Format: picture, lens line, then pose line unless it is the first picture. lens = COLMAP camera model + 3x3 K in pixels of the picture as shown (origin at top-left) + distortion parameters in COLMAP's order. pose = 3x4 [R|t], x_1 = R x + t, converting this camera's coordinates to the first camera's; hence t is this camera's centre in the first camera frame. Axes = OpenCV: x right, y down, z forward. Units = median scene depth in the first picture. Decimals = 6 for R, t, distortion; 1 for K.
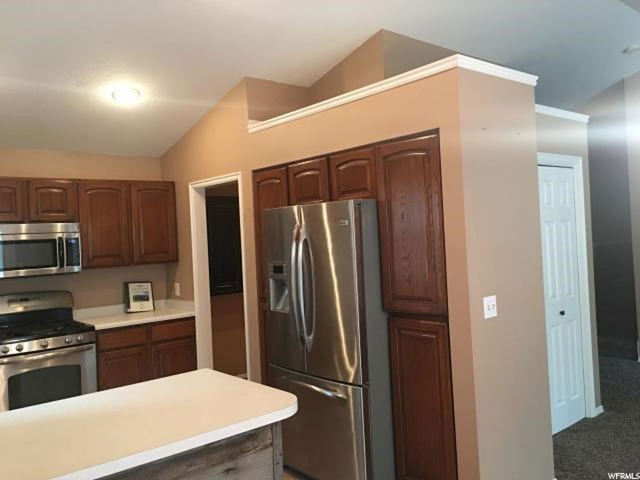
lens RADIAL K [[542.7, 0, 318.8], [0, 542.7, 234.3], [0, 0, 1]] dist [0.076377, -0.072862]
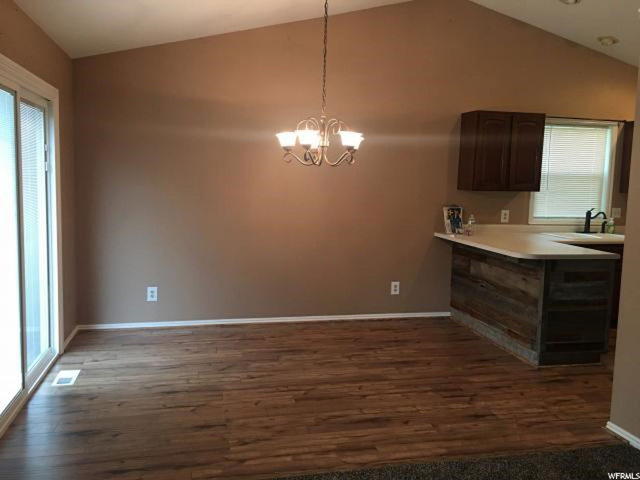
lens RADIAL K [[542.7, 0, 319.8], [0, 542.7, 239.7], [0, 0, 1]] dist [0.076377, -0.072862]
pose [[-0.458193, 0.137682, -0.878125, 1.057667], [0.007793, 0.988515, 0.150924, -0.026603], [0.888818, 0.062309, -0.454004, 0.644274]]
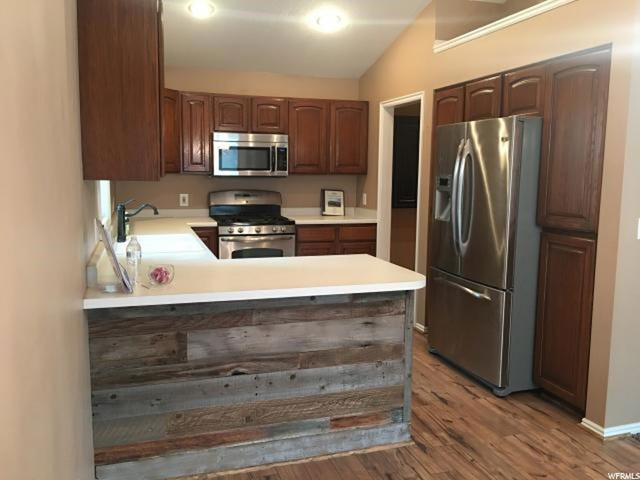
lens RADIAL K [[542.7, 0, 320.3], [0, 542.7, 237.9], [0, 0, 1]] dist [0.076377, -0.072862]
pose [[0.926310, 0.104716, -0.361917, 0.091072], [-0.053949, 0.987566, 0.147658, 0.023373], [0.372879, -0.117252, 0.920442, -0.104242]]
